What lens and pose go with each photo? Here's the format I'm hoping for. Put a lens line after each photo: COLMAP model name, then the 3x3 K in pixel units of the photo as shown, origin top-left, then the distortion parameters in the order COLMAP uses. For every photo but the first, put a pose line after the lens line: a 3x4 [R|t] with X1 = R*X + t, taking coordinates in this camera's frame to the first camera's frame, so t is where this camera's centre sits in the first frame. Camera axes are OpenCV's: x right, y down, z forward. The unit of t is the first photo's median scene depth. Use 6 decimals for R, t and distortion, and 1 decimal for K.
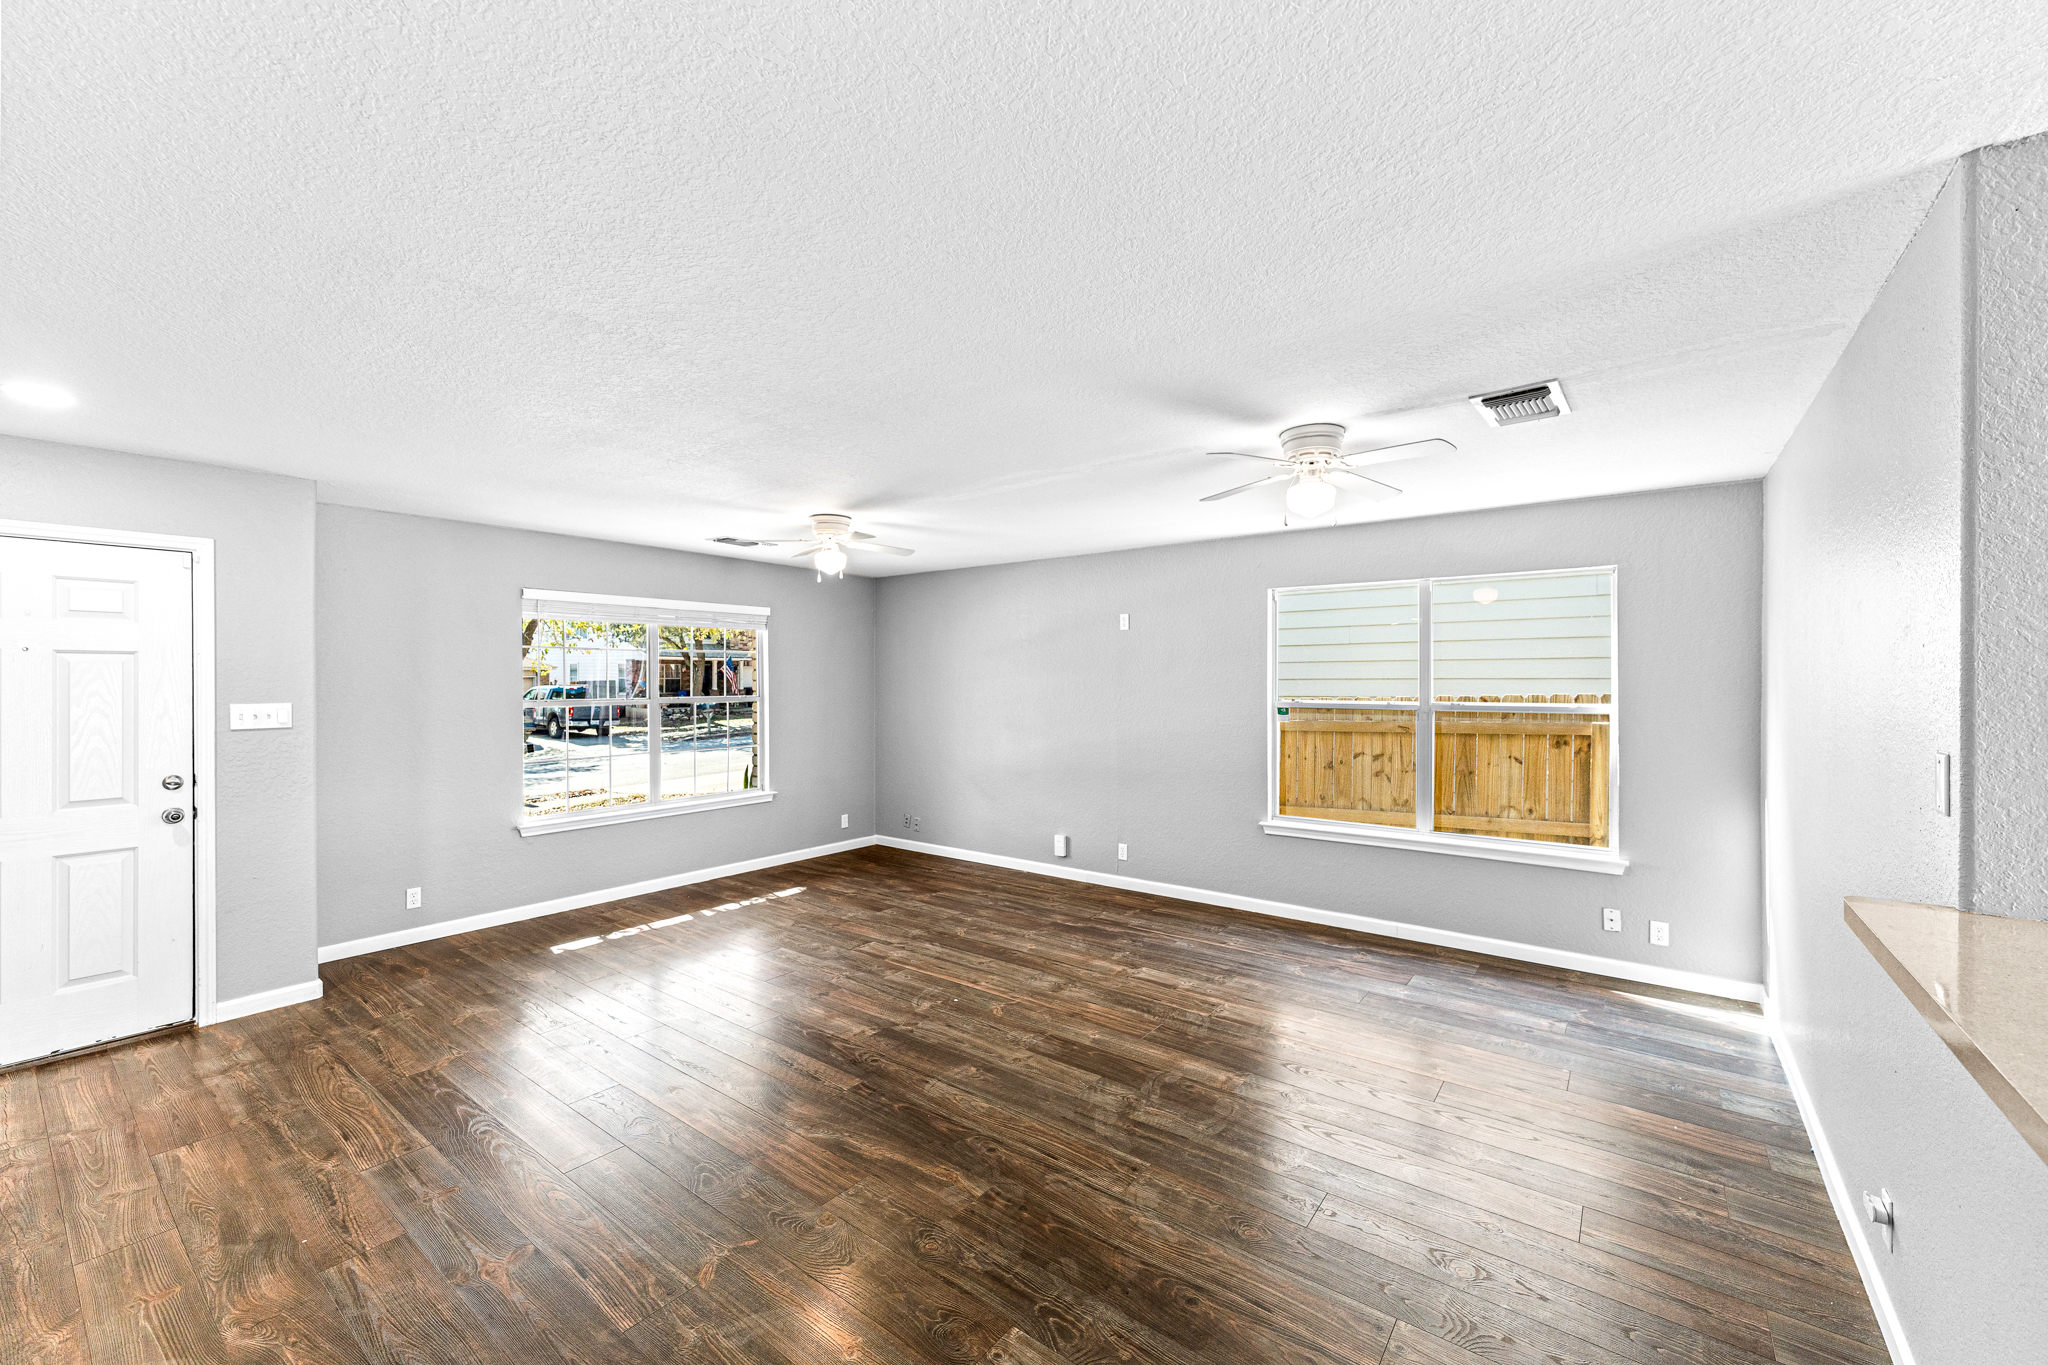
lens RADIAL K [[812.2, 0, 1012.3], [0, 812.2, 671.3], [0, 0, 1]] dist [0.000849, 0.000111]
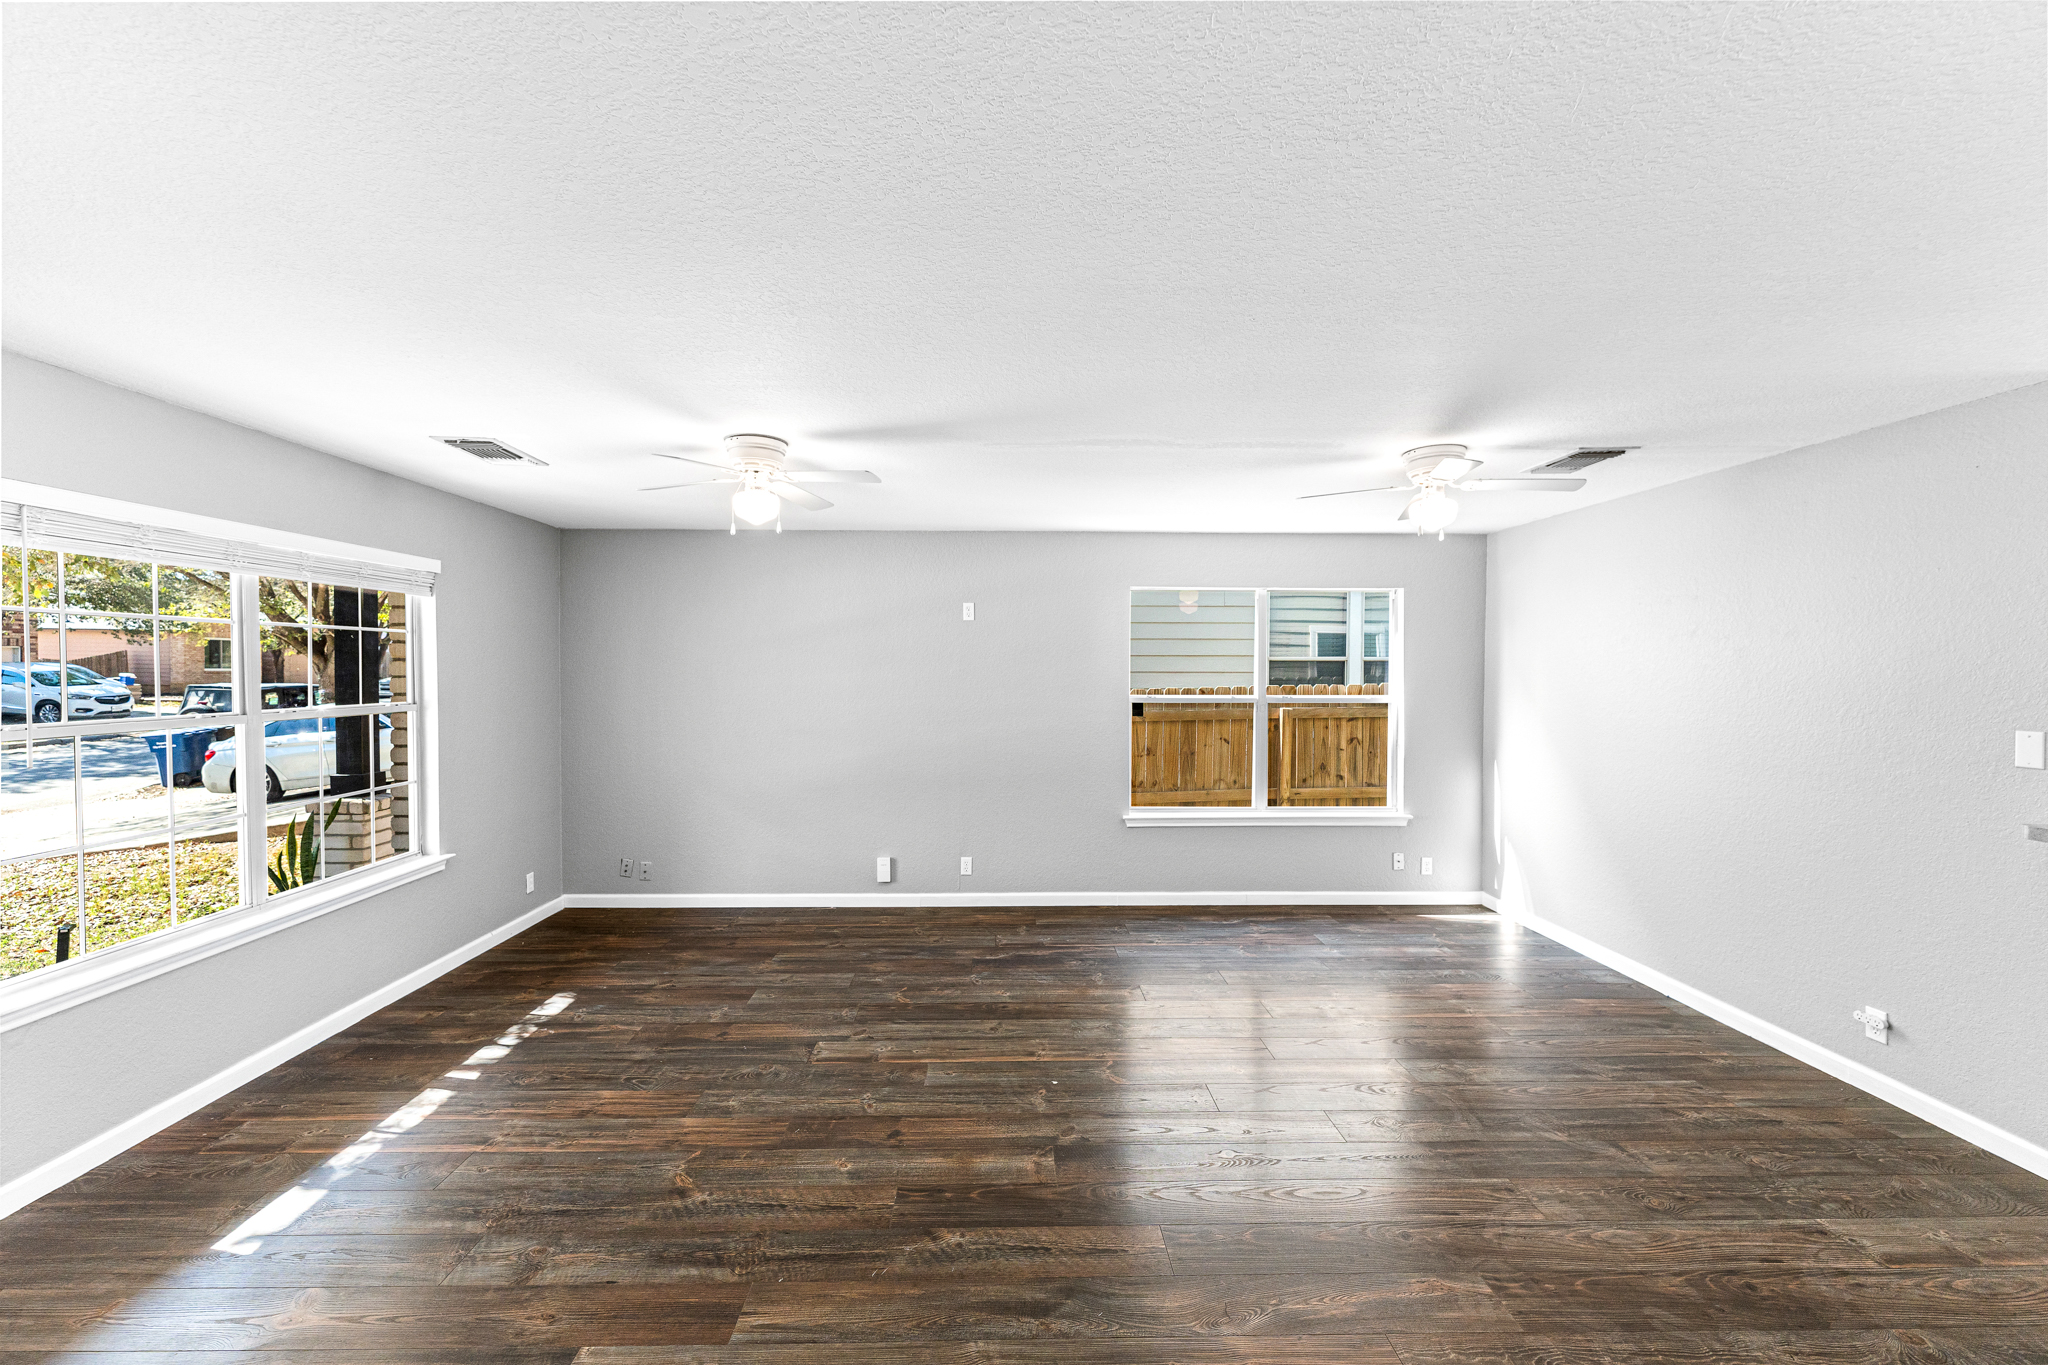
lens RADIAL K [[812.2, 0, 1012.3], [0, 812.2, 671.3], [0, 0, 1]] dist [0.000849, 0.000111]
pose [[0.777568, 0.000204, 0.628799, -0.491497], [-0.009400, 0.999892, 0.011299, -0.006266], [-0.628729, -0.014697, 0.777486, 0.334992]]
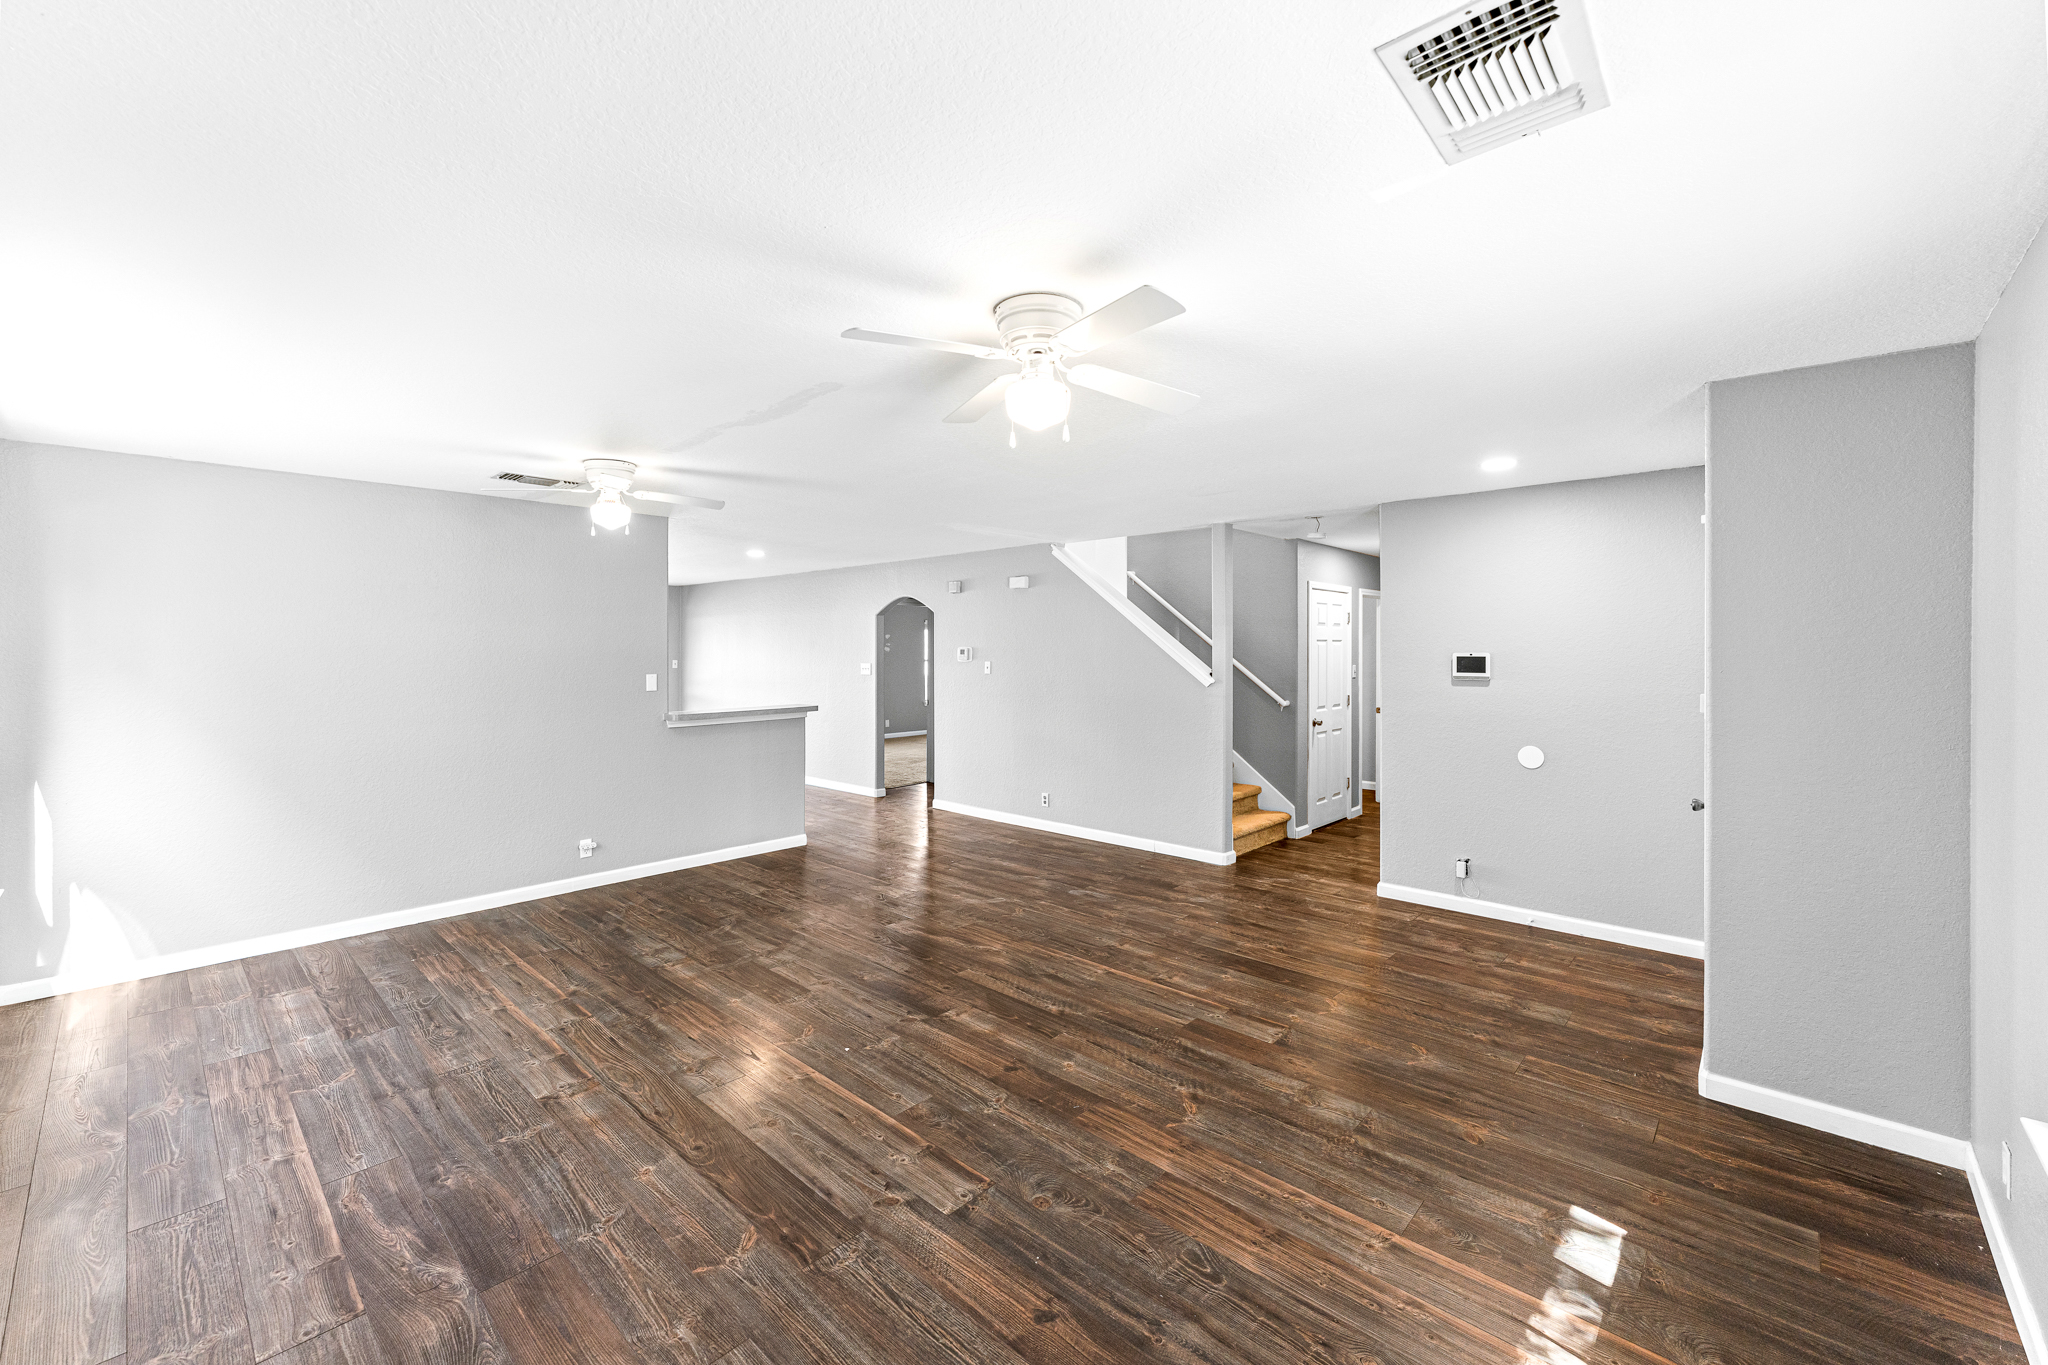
lens RADIAL K [[825.9, 0, 1018.0], [0, 825.9, 658.7], [0, 0, 1]] dist [0.000565, -0.000281]
pose [[-0.996232, 0.000045, 0.086727, -0.254401], [0.000208, 0.999998, 0.001881, 0.008866], [-0.086727, 0.001892, -0.996230, 1.473764]]
